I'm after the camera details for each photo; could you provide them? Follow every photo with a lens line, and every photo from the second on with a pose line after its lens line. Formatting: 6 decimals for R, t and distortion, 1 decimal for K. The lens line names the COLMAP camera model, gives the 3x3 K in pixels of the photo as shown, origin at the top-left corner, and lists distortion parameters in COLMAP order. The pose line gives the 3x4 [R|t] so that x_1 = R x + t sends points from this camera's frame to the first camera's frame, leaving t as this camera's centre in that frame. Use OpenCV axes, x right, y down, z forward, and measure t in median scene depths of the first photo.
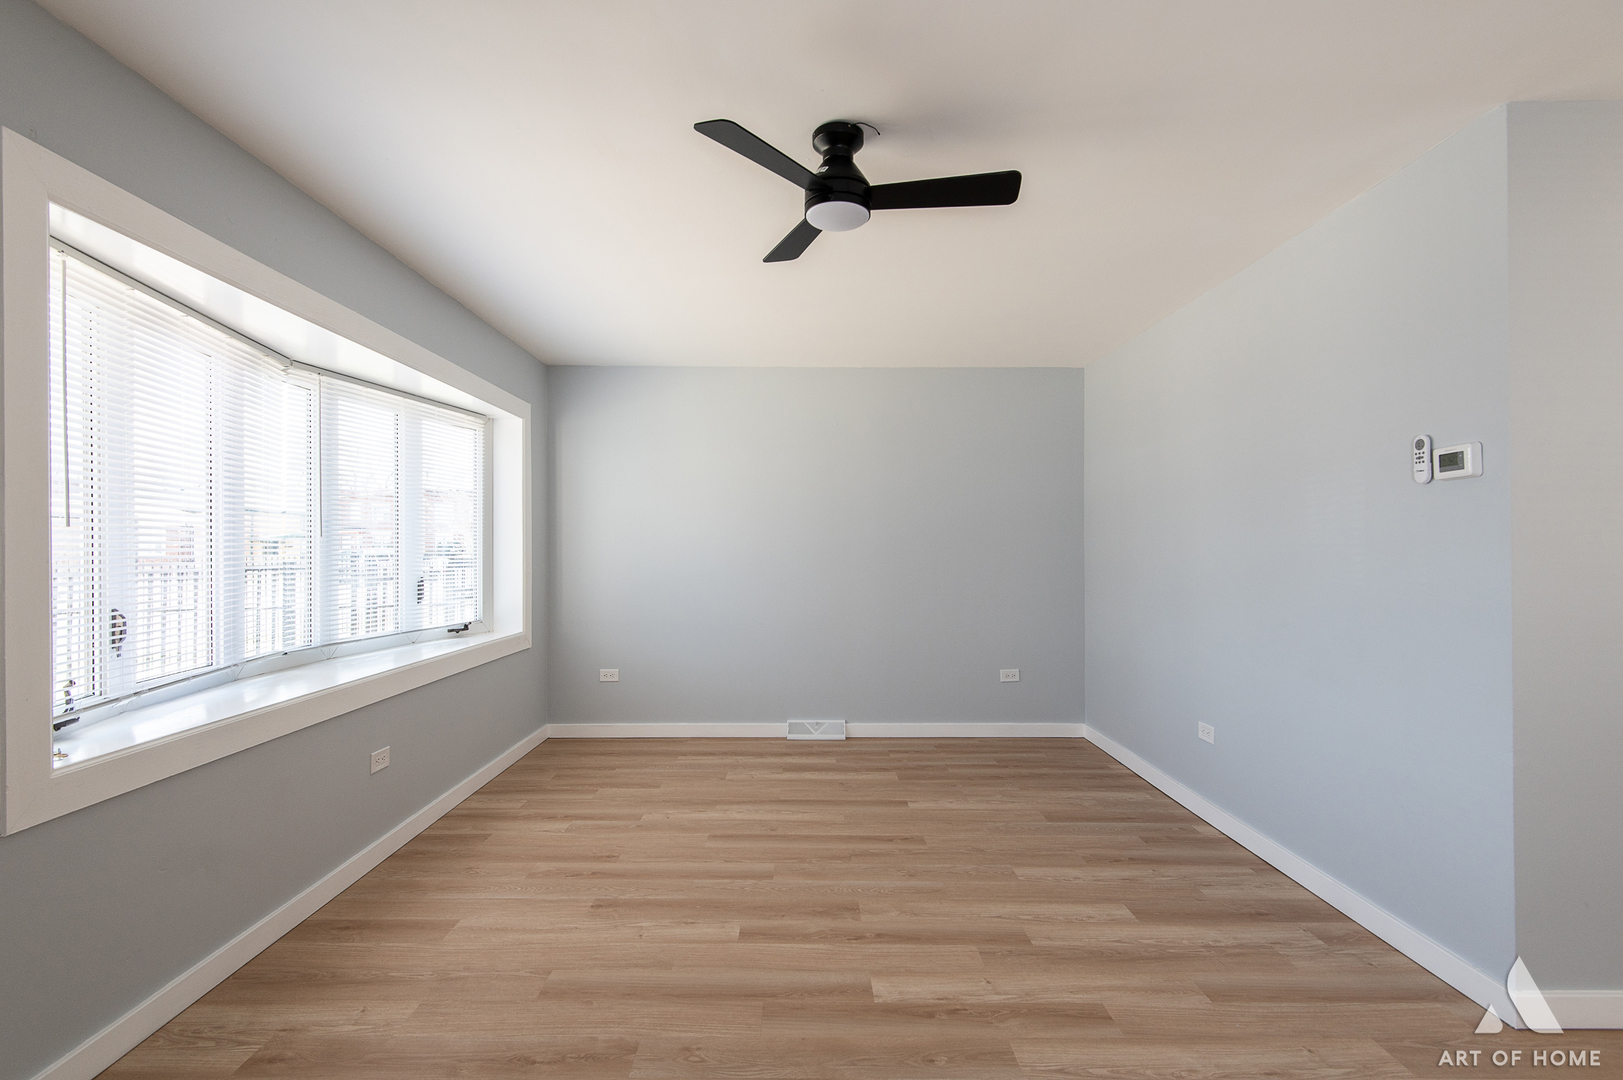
lens RADIAL K [[729.5, 0, 807.0], [0, 729.5, 546.8], [0, 0, 1]] dist [0.025465, -0.010334]
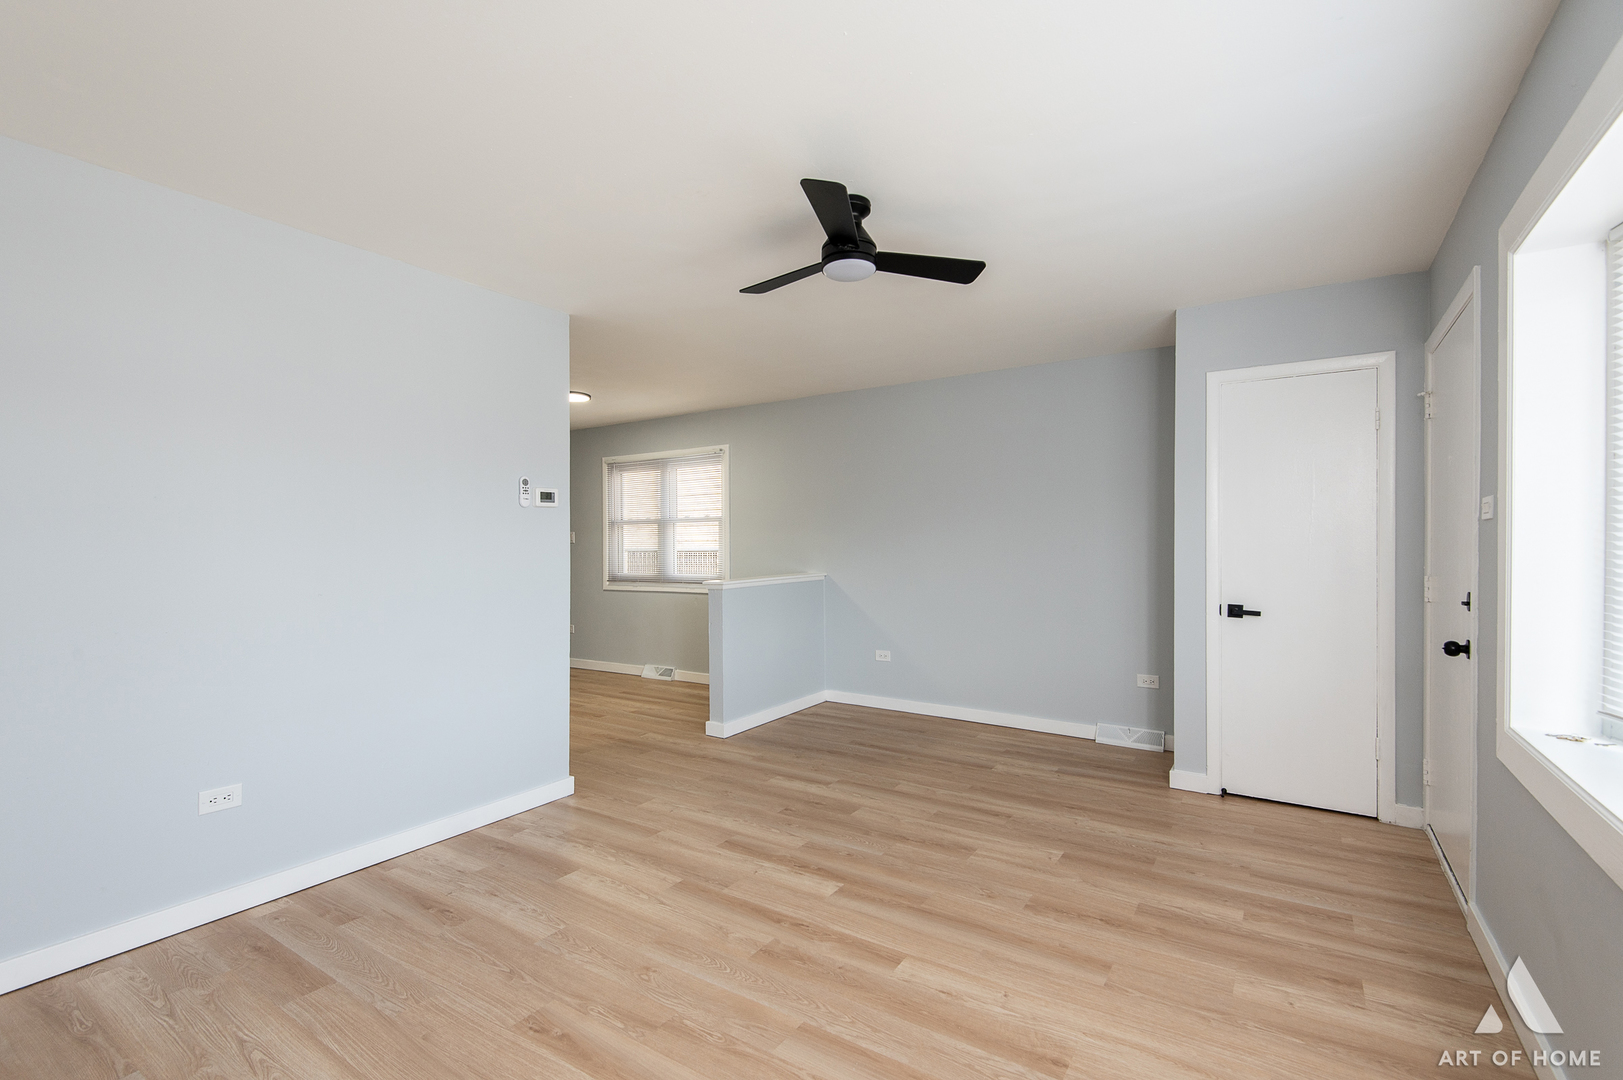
lens RADIAL K [[729.5, 0, 805.5], [0, 729.5, 544.7], [0, 0, 1]] dist [0.025465, -0.010334]
pose [[-0.828304, 0.004186, 0.560263, -0.444362], [0.004415, 0.999990, -0.000945, 0.000293], [-0.560261, 0.001691, -0.828314, 1.583519]]
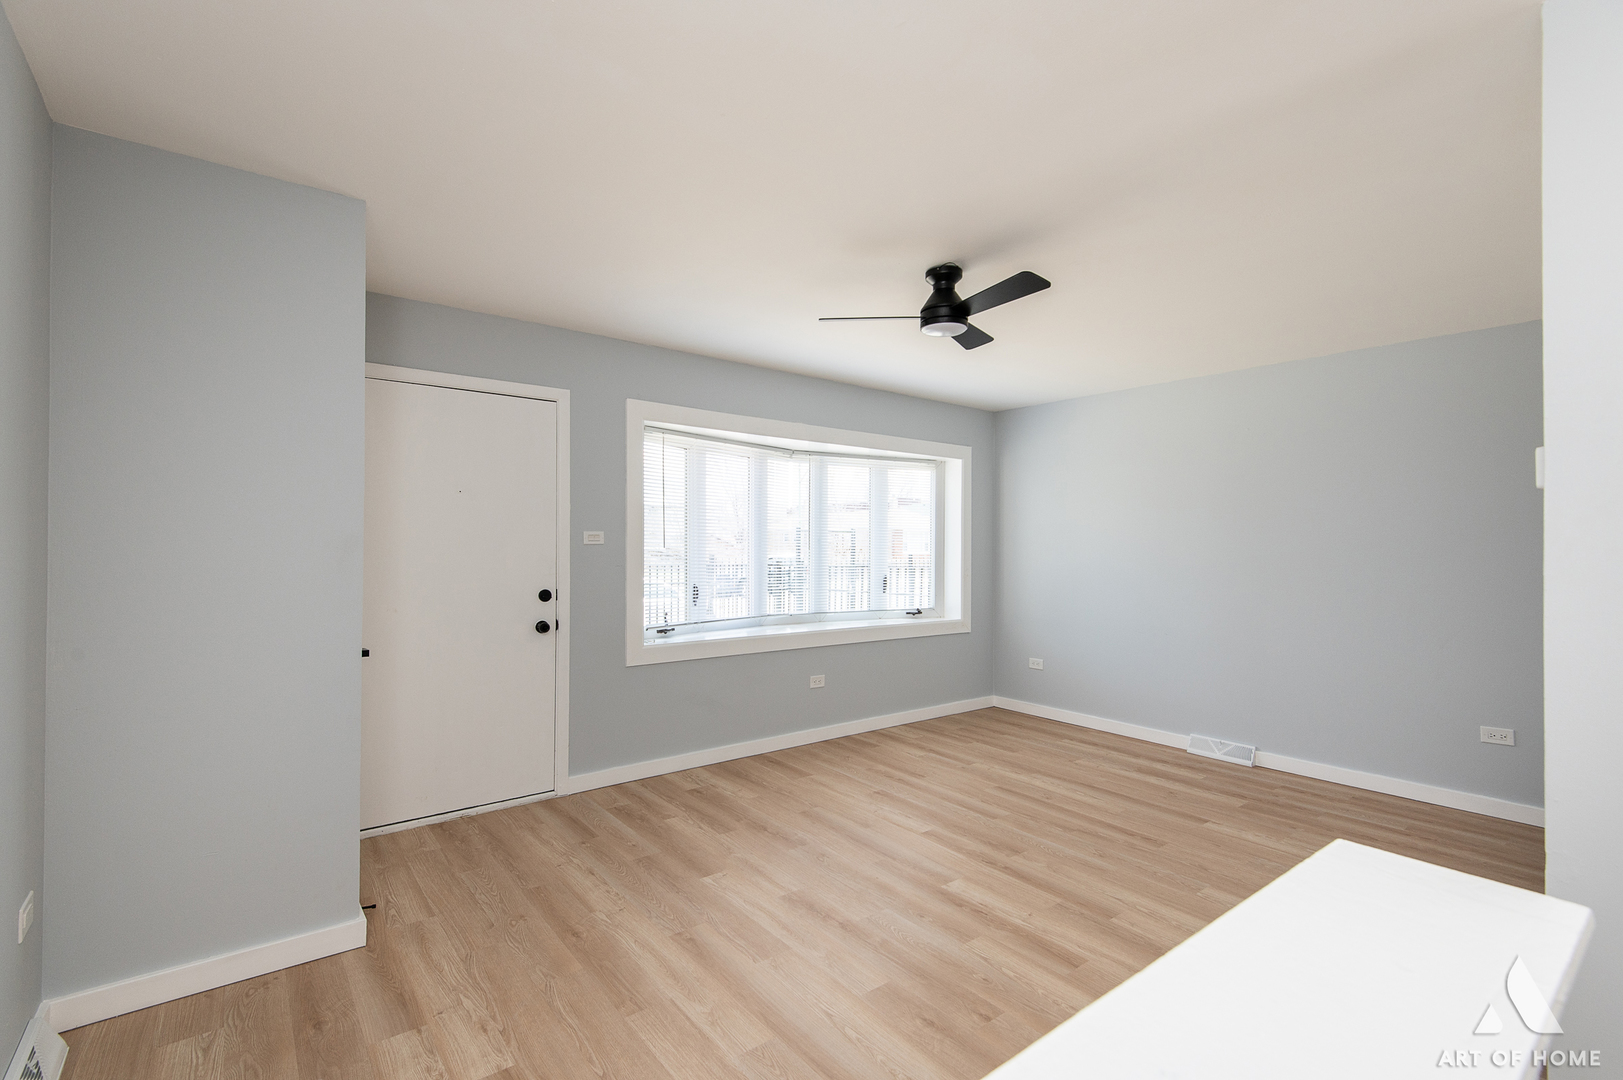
lens RADIAL K [[729.5, 0, 807.5], [0, 729.5, 541.9], [0, 0, 1]] dist [0.025465, -0.010334]
pose [[0.613072, 0.001318, -0.790026, 0.773329], [-0.008046, 0.999957, -0.004576, -0.025908], [0.789986, 0.009162, 0.613056, -0.054425]]
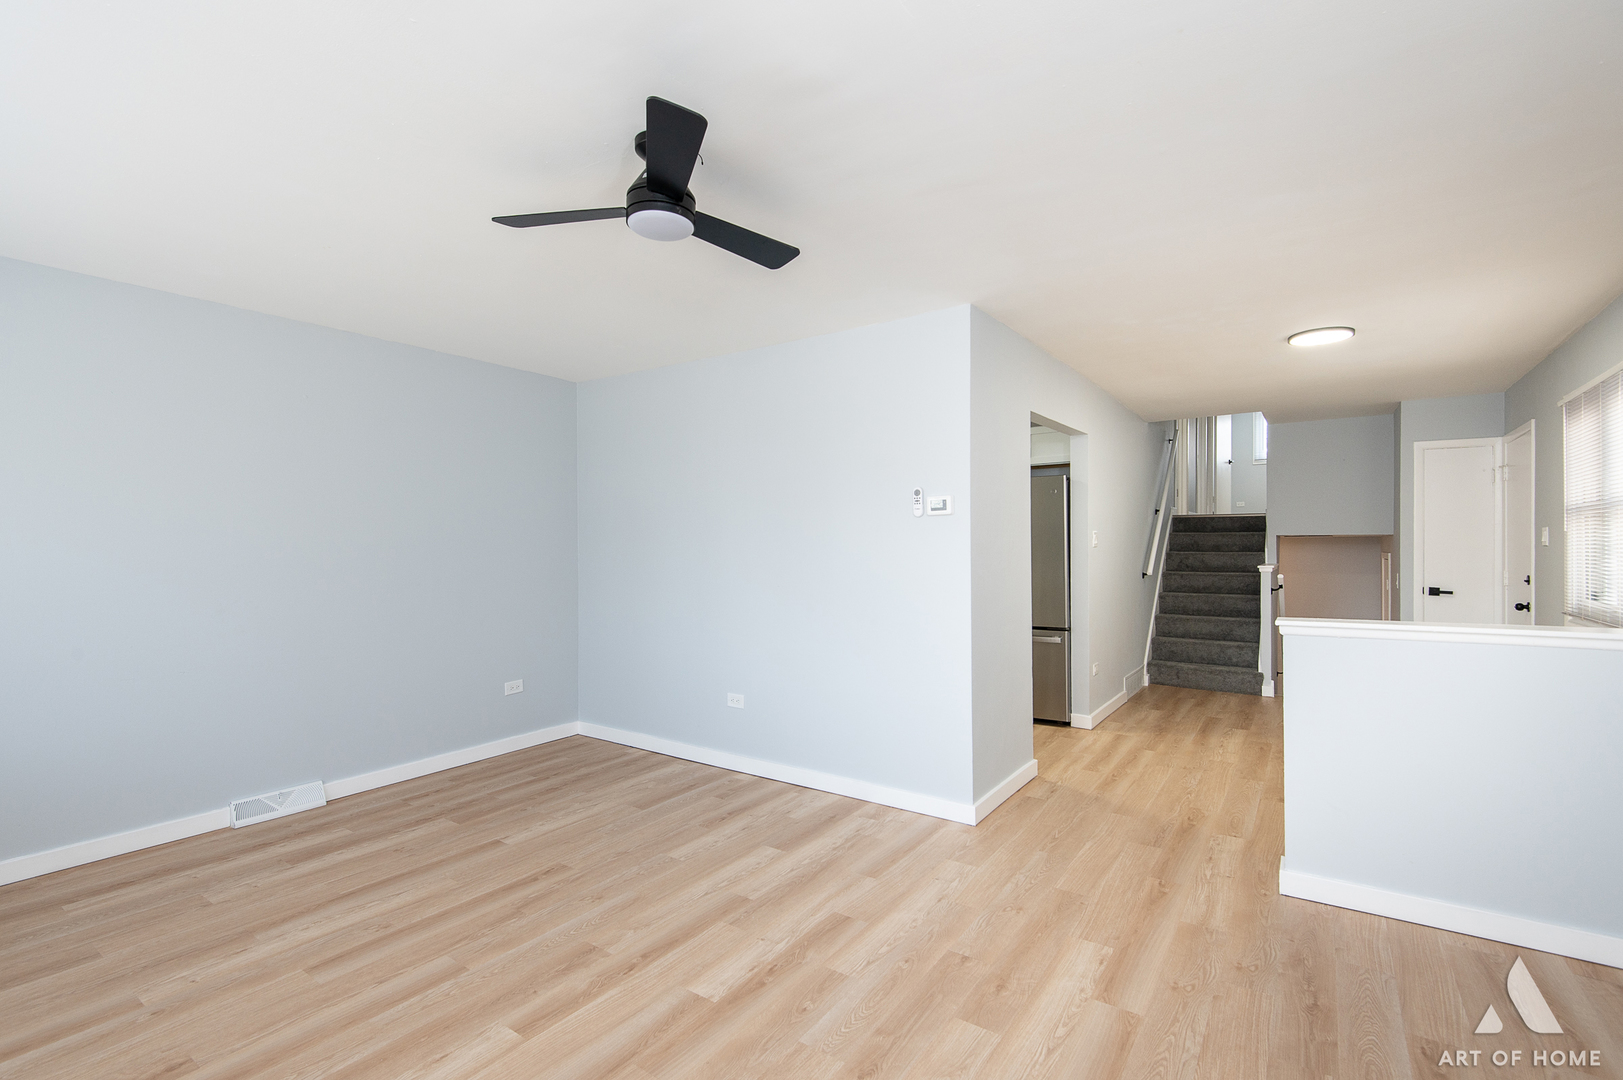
lens RADIAL K [[729.5, 0, 806.3], [0, 729.5, 544.2], [0, 0, 1]] dist [0.025465, -0.010334]
pose [[0.580138, -0.002381, 0.814514, -0.500563], [0.003864, 0.999993, 0.000171, -0.020489], [-0.814509, 0.003049, 0.580143, 0.213756]]
